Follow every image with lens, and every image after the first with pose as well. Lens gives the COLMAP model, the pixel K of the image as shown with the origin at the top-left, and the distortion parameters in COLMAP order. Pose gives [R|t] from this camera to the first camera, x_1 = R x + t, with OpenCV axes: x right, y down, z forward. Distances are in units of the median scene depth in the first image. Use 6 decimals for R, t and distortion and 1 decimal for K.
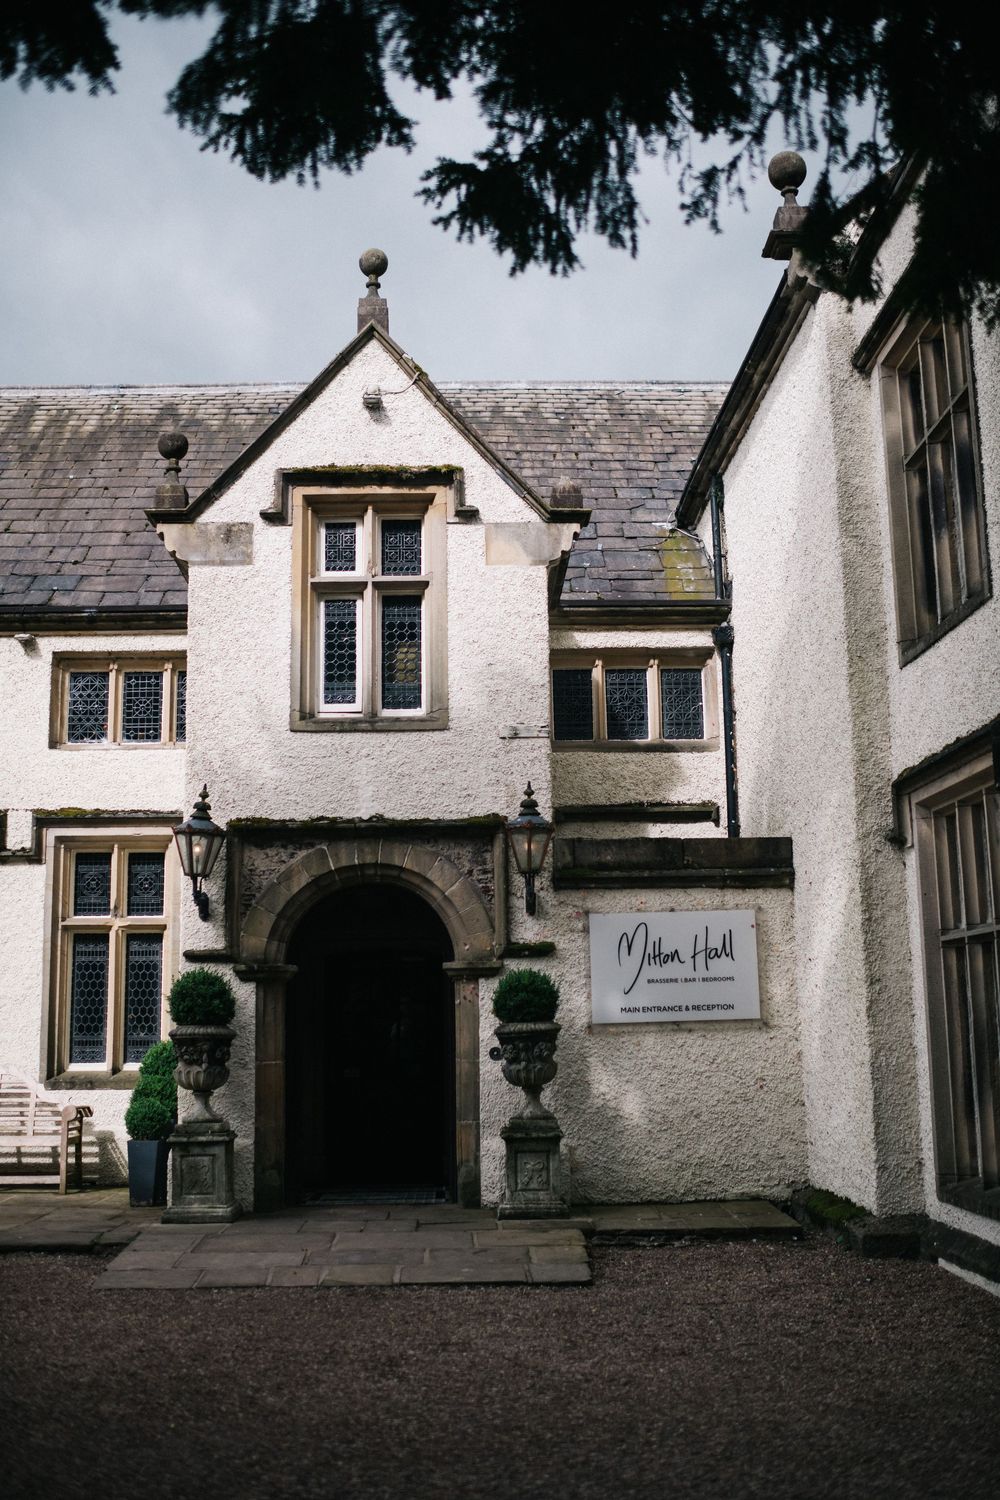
lens RADIAL K [[1495.8, 0, 498.3], [0, 1495.8, 763.9], [0, 0, 1]] dist [-0.065709, 0.000000]
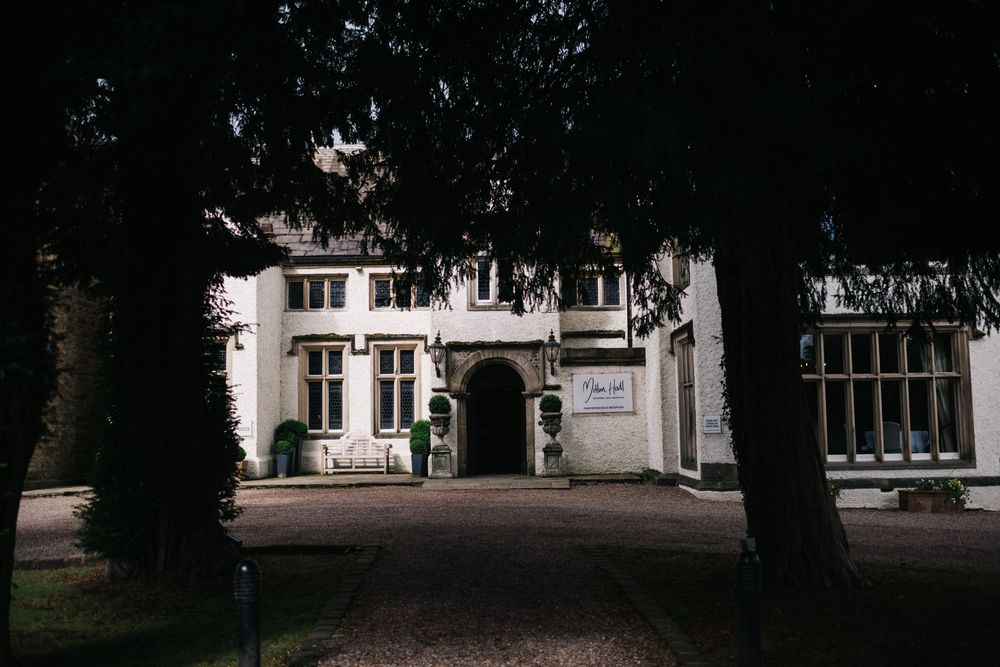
lens RADIAL K [[997.2, 0, 503.4], [0, 997.2, 328.6], [0, 0, 1]] dist [-0.065709, 0.000000]
pose [[0.999459, -0.003614, -0.032690, -0.009240], [0.006099, 0.997071, 0.076239, -0.133080], [0.032319, -0.076398, 0.996554, -0.890673]]
